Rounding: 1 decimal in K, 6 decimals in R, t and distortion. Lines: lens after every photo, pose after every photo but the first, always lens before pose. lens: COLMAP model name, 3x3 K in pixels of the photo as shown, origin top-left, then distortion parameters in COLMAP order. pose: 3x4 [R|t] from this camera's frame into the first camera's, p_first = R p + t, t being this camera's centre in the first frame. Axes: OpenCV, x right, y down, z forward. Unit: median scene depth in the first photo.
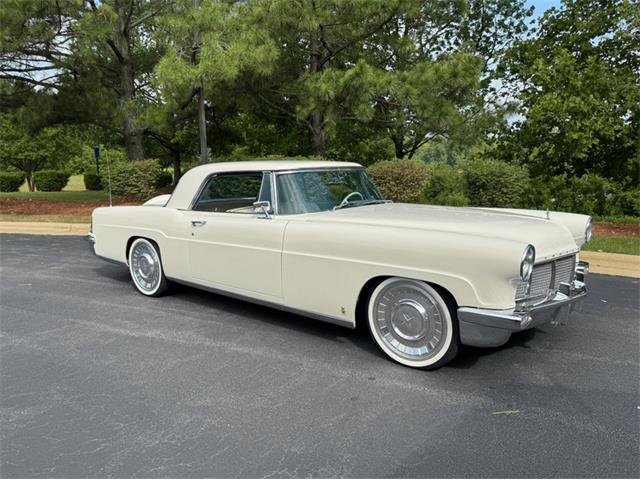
lens RADIAL K [[462.0, 0, 317.5], [0, 462.0, 244.4], [0, 0, 1]] dist [0.006928, -0.002784]
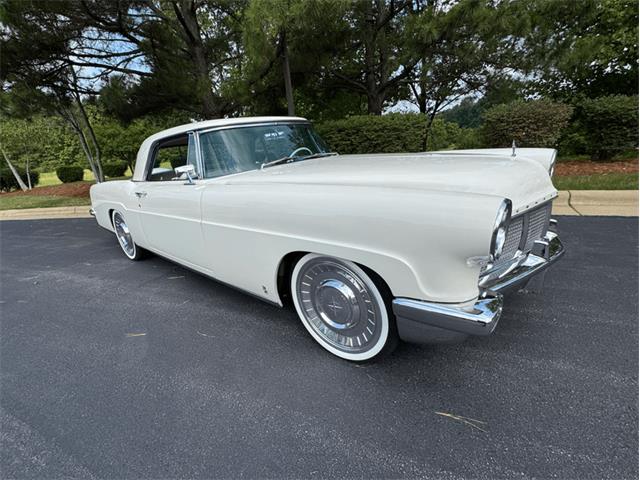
lens RADIAL K [[297.8, 0, 320.0], [0, 297.8, 240.0], [0, 0, 1]] dist [-0.003680, -0.000182]
pose [[0.996198, -0.078514, -0.037749, 0.155847], [0.083529, 0.983920, 0.157877, -0.019685], [0.024747, -0.160430, 0.986737, 0.409003]]
